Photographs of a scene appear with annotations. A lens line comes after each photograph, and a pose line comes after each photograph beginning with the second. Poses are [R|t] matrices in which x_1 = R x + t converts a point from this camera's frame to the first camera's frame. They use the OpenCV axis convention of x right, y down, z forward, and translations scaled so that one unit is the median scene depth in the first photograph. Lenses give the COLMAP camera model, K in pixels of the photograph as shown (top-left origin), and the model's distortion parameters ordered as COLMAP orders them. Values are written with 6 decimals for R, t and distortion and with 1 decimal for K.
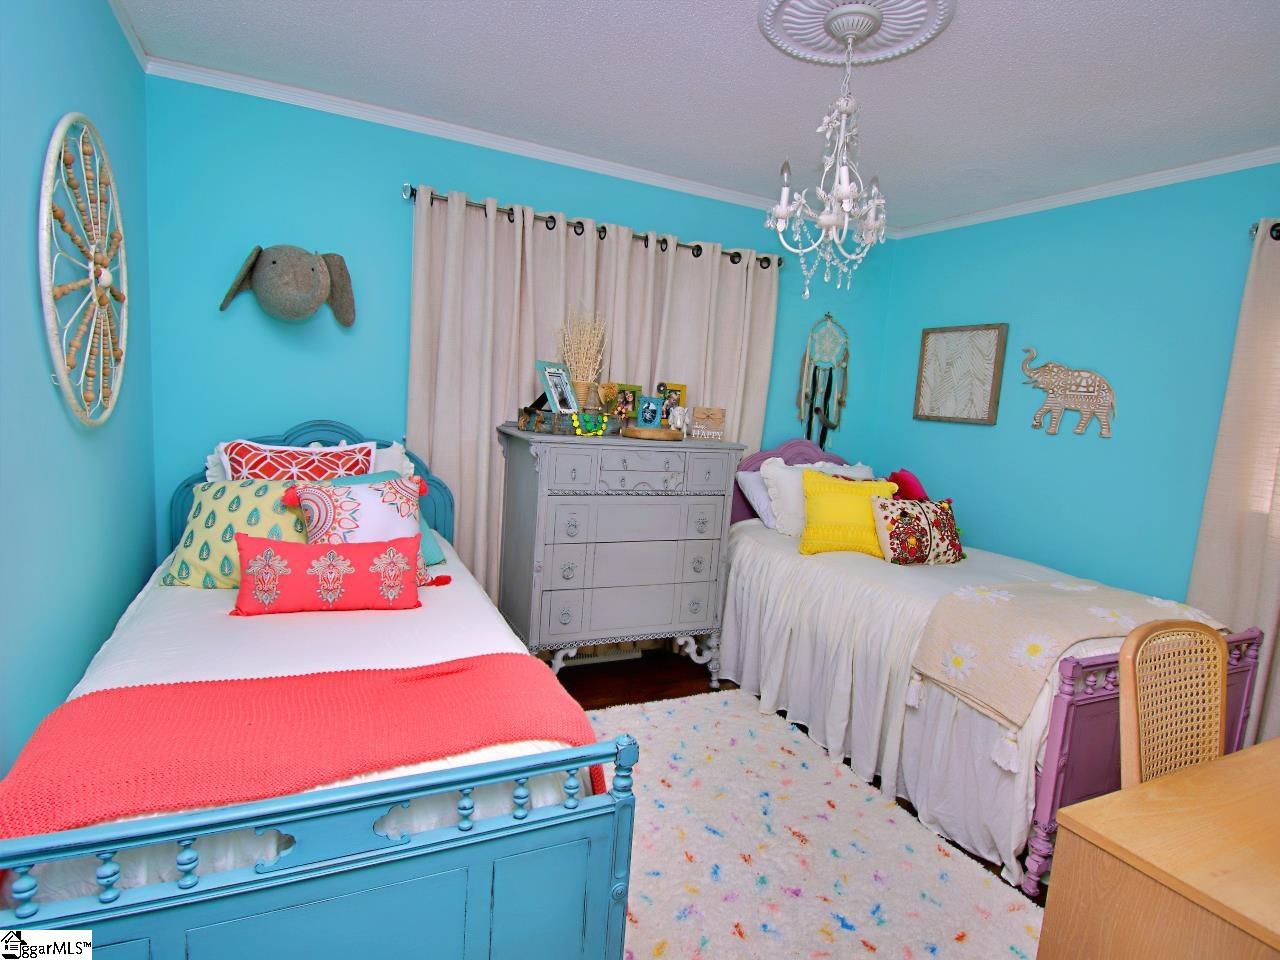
lens RADIAL K [[679.5, 0, 642.5], [0, 679.5, 492.6], [0, 0, 1]] dist [0.023745, -0.032321]
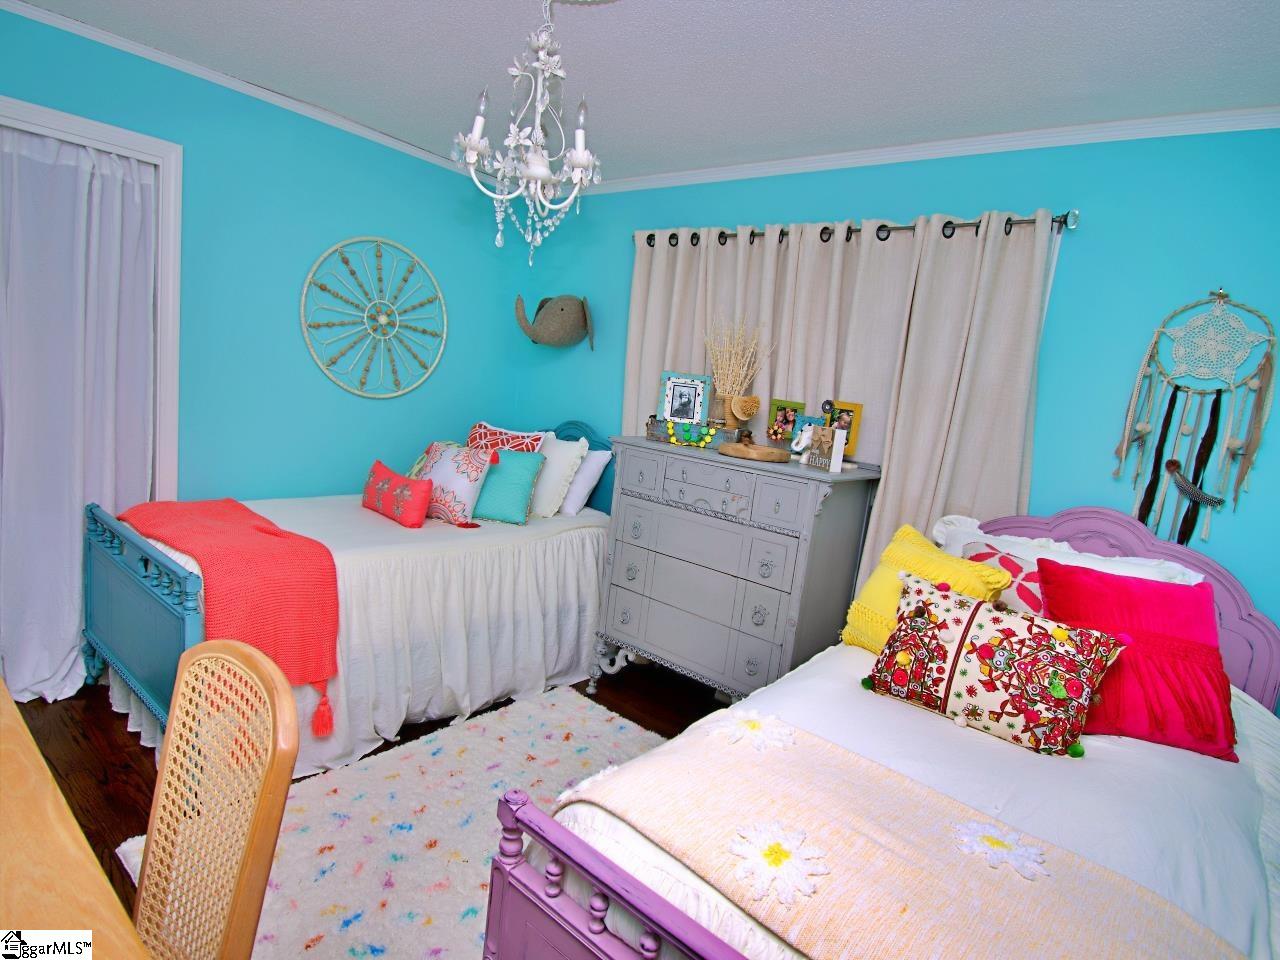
lens RADIAL K [[679.5, 0, 642.5], [0, 679.5, 492.6], [0, 0, 1]] dist [0.023745, -0.032321]
pose [[0.433207, 0.117764, -0.893567, 0.755797], [-0.214554, 0.976401, 0.024664, -0.028357], [0.875384, 0.181034, 0.448251, 0.512764]]
